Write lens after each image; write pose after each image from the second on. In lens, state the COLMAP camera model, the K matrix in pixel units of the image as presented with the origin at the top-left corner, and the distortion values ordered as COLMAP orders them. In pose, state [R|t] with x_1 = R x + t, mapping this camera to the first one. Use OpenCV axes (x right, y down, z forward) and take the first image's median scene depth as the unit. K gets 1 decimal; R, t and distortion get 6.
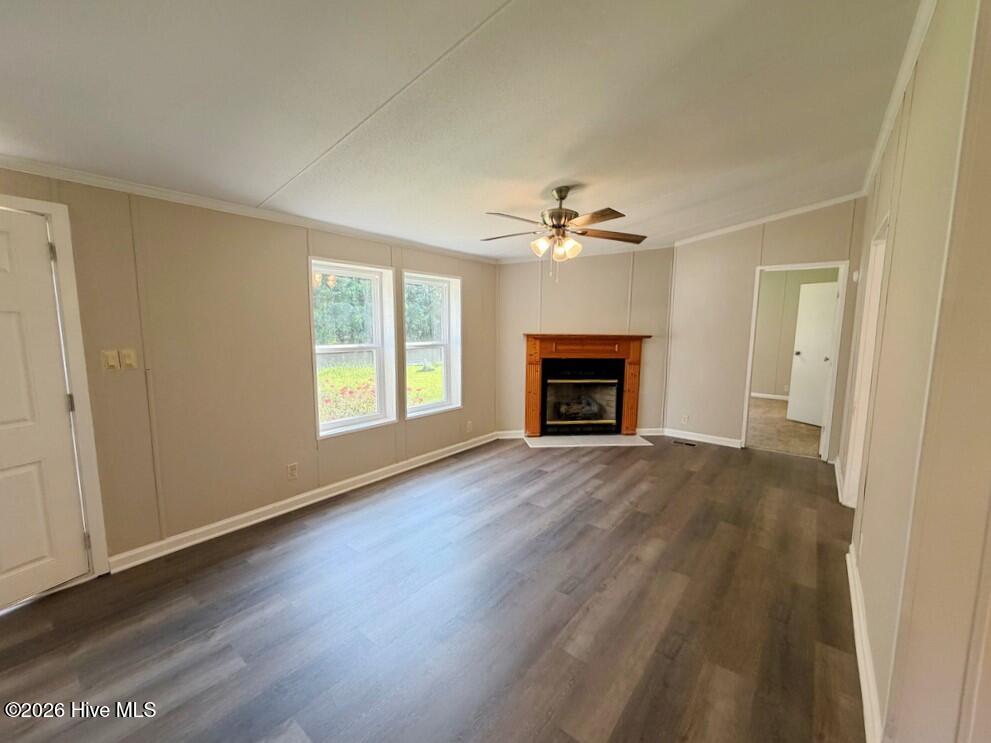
lens RADIAL K [[413.4, 0, 495.5], [0, 413.4, 371.5], [0, 0, 1]] dist [0.000683, 0.000128]
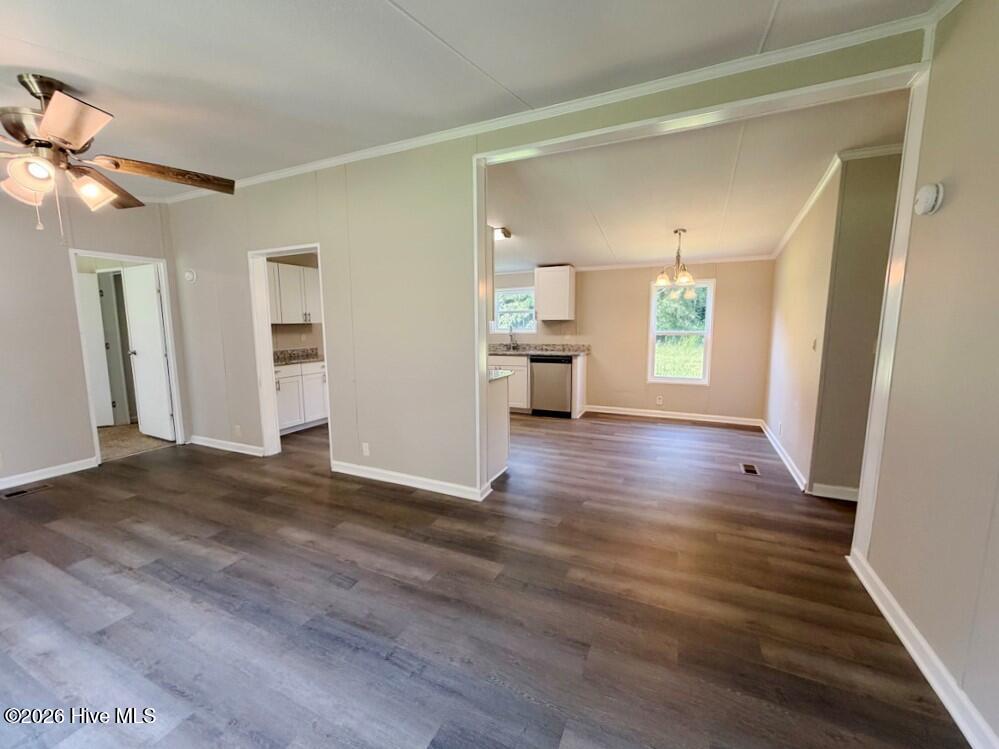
lens RADIAL K [[407.2, 0, 496.3], [0, 407.2, 374.2], [0, 0, 1]] dist [-0.001200, -0.000191]
pose [[-0.223288, -0.133656, 0.965546, -0.562299], [0.117773, 0.979599, 0.162837, -0.058520], [-0.967612, 0.150075, -0.202991, 0.558915]]
